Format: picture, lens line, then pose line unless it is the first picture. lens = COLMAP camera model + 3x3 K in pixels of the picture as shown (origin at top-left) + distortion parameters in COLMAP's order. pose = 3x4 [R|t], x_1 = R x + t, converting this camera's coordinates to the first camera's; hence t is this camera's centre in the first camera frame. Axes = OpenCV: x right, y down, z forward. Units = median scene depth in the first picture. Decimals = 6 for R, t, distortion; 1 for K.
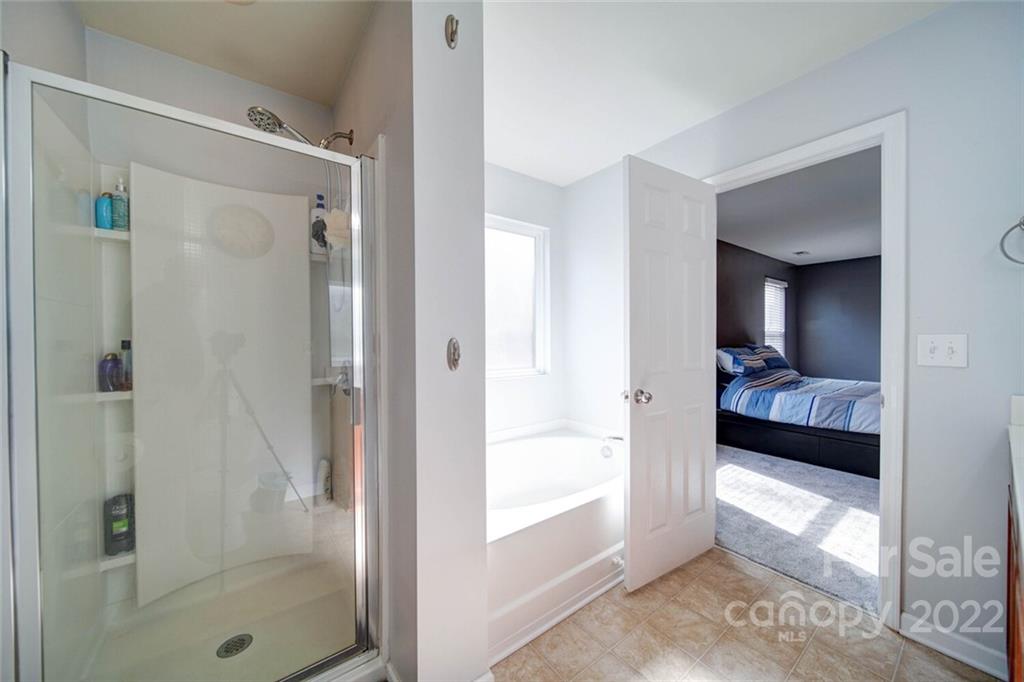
lens RADIAL K [[361.4, 0, 512.8], [0, 361.4, 341.8], [0, 0, 1]] dist [-0.001633, -0.000176]
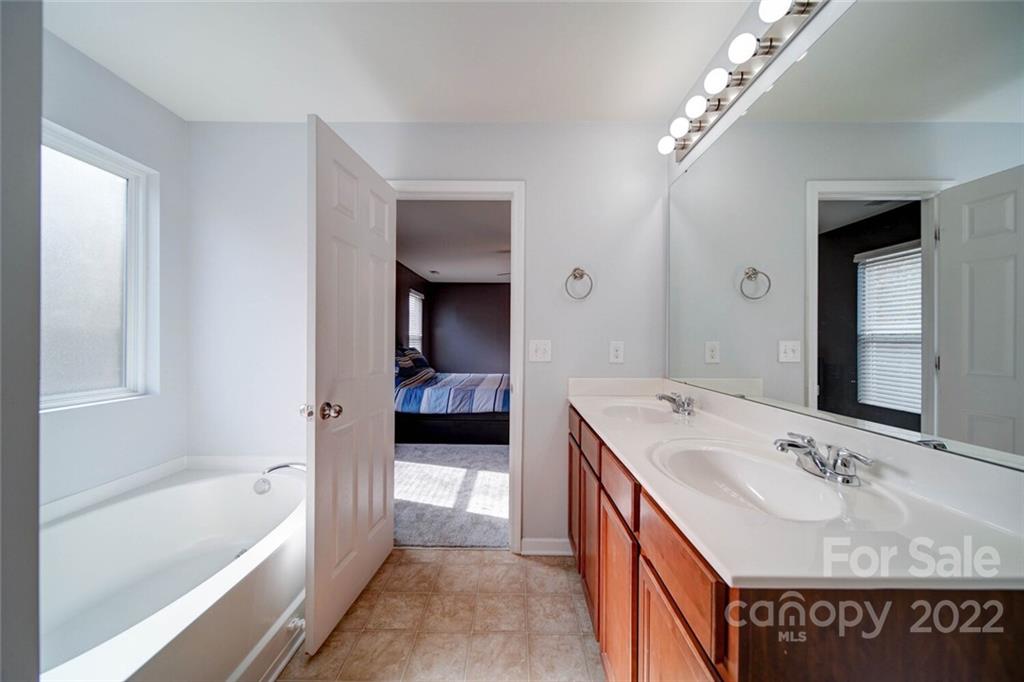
lens RADIAL K [[361.4, 0, 512.8], [0, 361.4, 341.8], [0, 0, 1]] dist [-0.001633, -0.000176]
pose [[0.606167, 0.006638, 0.795309, -0.044455], [-0.000759, 0.999970, -0.007768, -0.001211], [-0.795337, 0.004106, 0.606154, 0.129469]]
